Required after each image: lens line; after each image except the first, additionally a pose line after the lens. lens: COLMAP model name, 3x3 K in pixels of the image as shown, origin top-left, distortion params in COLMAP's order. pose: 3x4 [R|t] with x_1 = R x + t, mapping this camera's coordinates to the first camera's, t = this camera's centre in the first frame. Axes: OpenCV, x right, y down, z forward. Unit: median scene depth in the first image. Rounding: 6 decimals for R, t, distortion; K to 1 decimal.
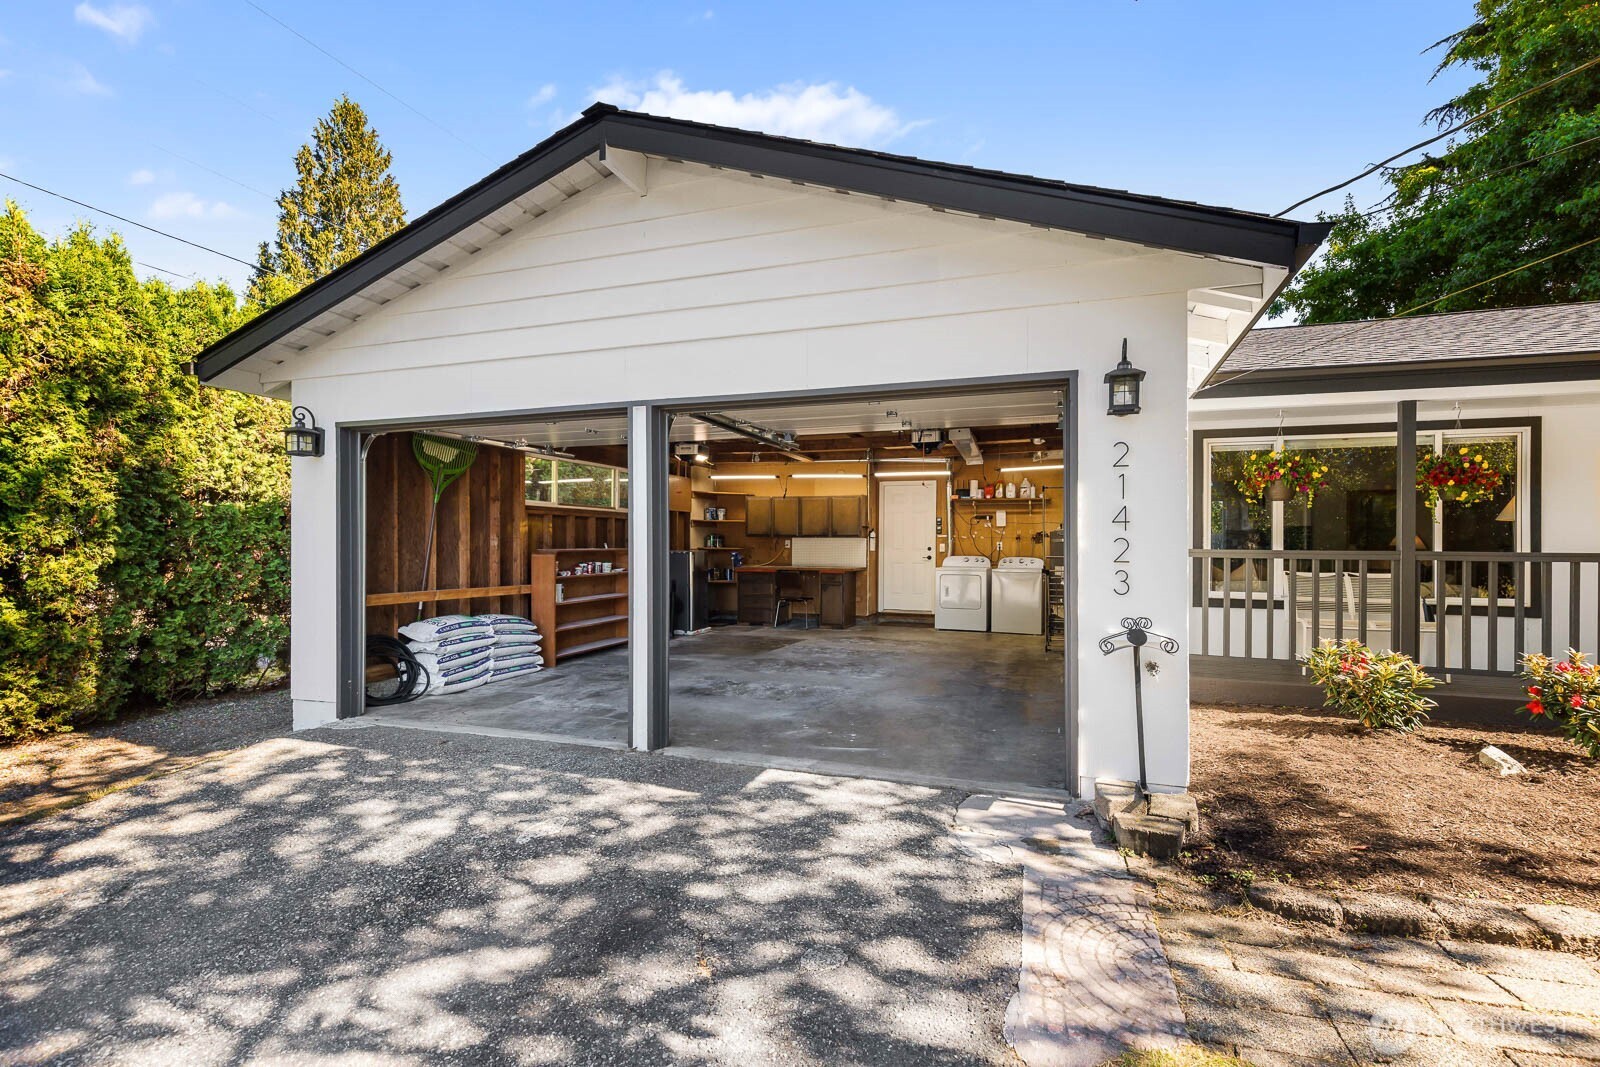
lens RADIAL K [[725.5, 0, 831.3], [0, 725.5, 566.5], [0, 0, 1]] dist [0.011657, -0.002859]
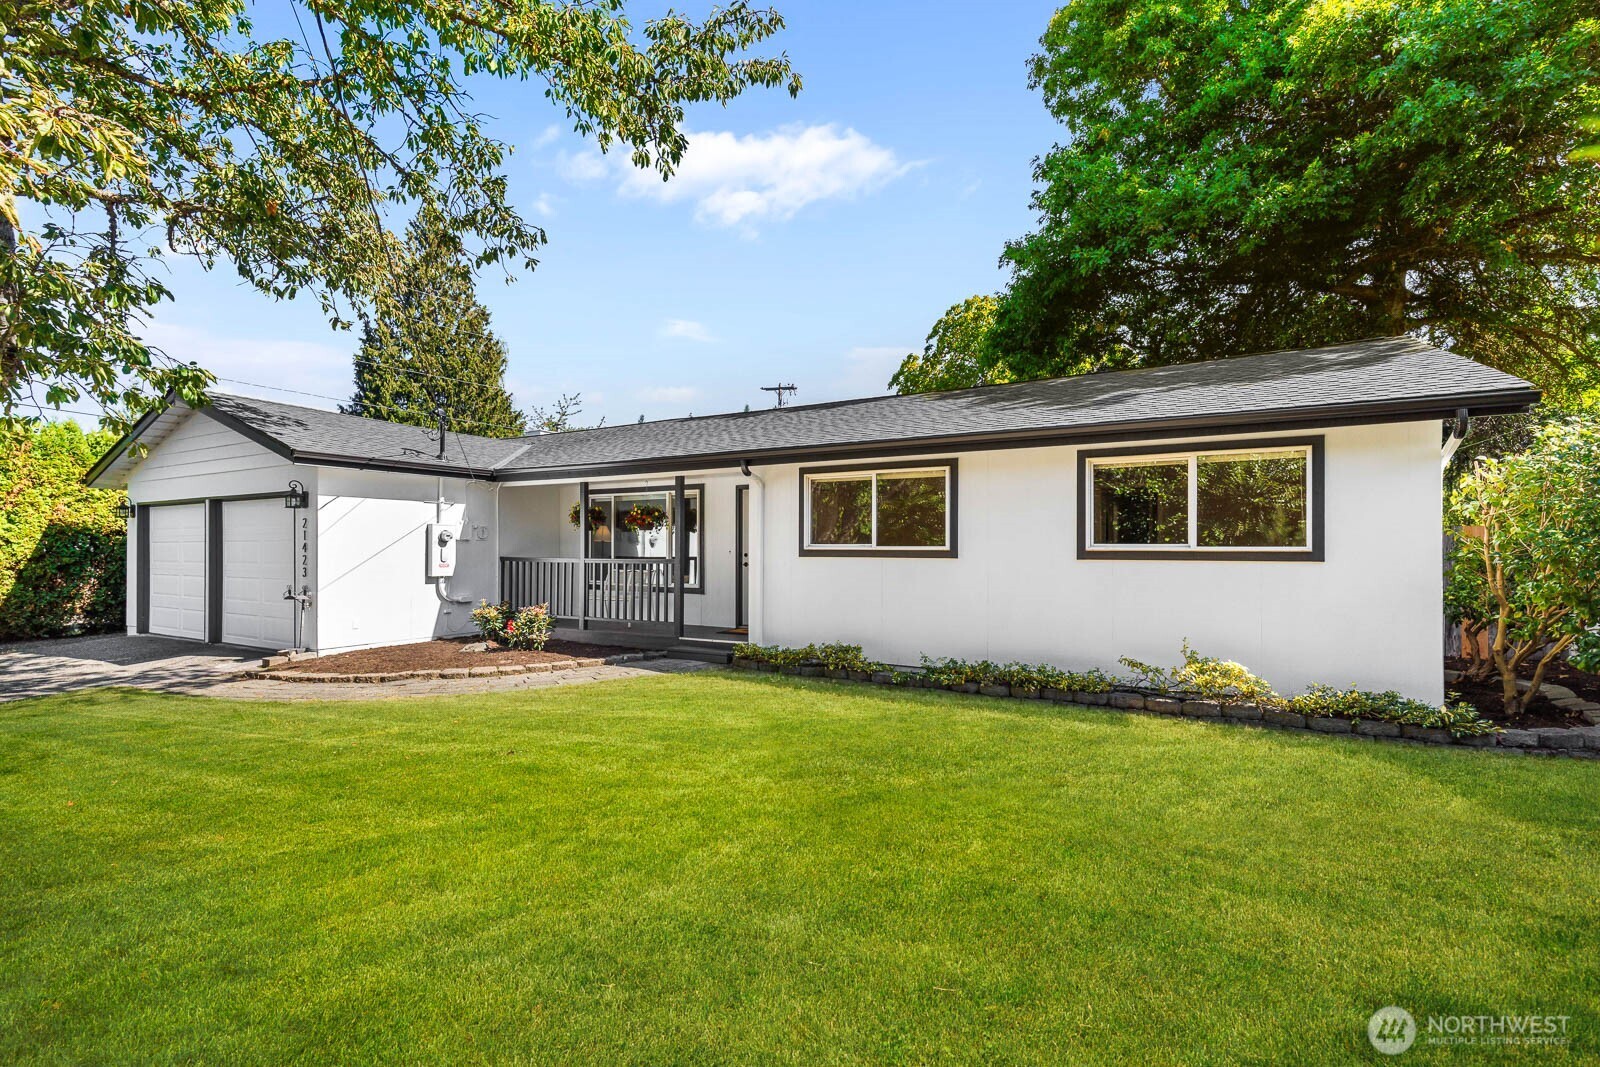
lens RADIAL K [[725.5, 0, 788.8], [0, 725.5, 553.9], [0, 0, 1]] dist [0.011657, -0.002859]
pose [[0.981514, -0.002390, -0.191376, 0.405986], [-0.004426, 0.999371, -0.035180, 0.008577], [0.191339, 0.035377, 0.980886, -0.191850]]
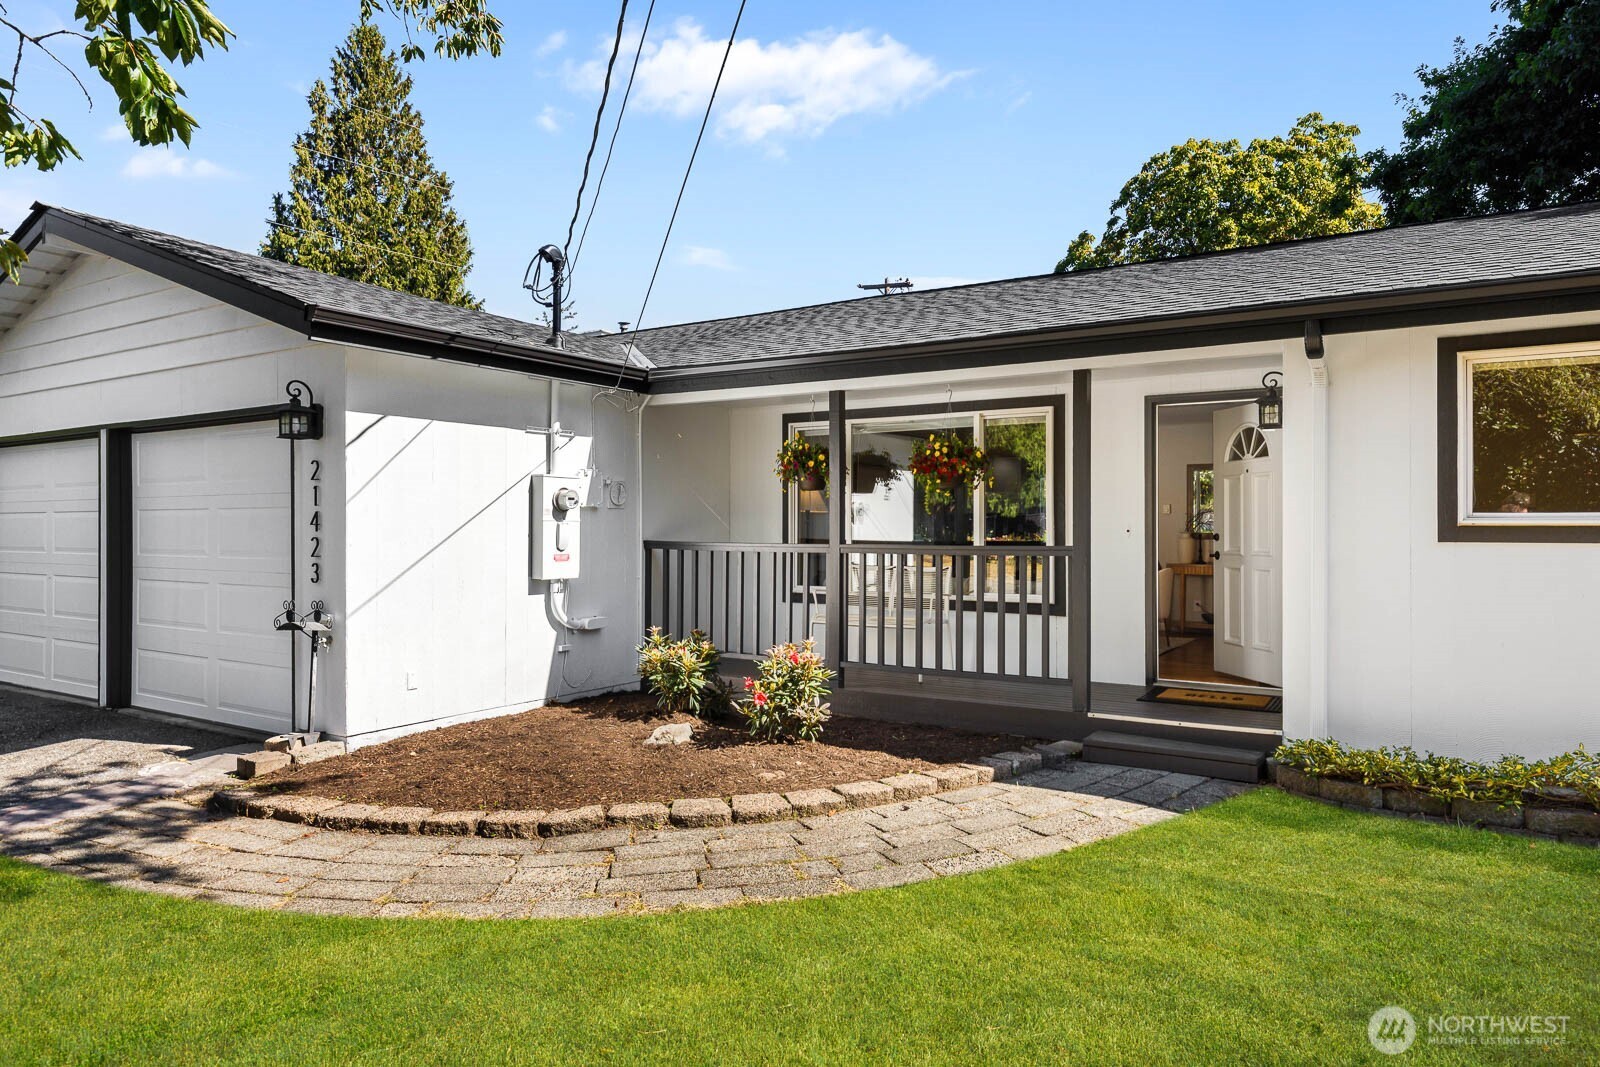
lens RADIAL K [[1030.0, 0, 800.0], [0, 1030.0, 535.2], [0, 0, 1]] dist [0.010682, 0.002857]
pose [[0.972347, -0.001766, -0.233533, 0.261311], [-0.006436, 0.999389, -0.034353, 0.004450], [0.233451, 0.034906, 0.971742, -0.088613]]
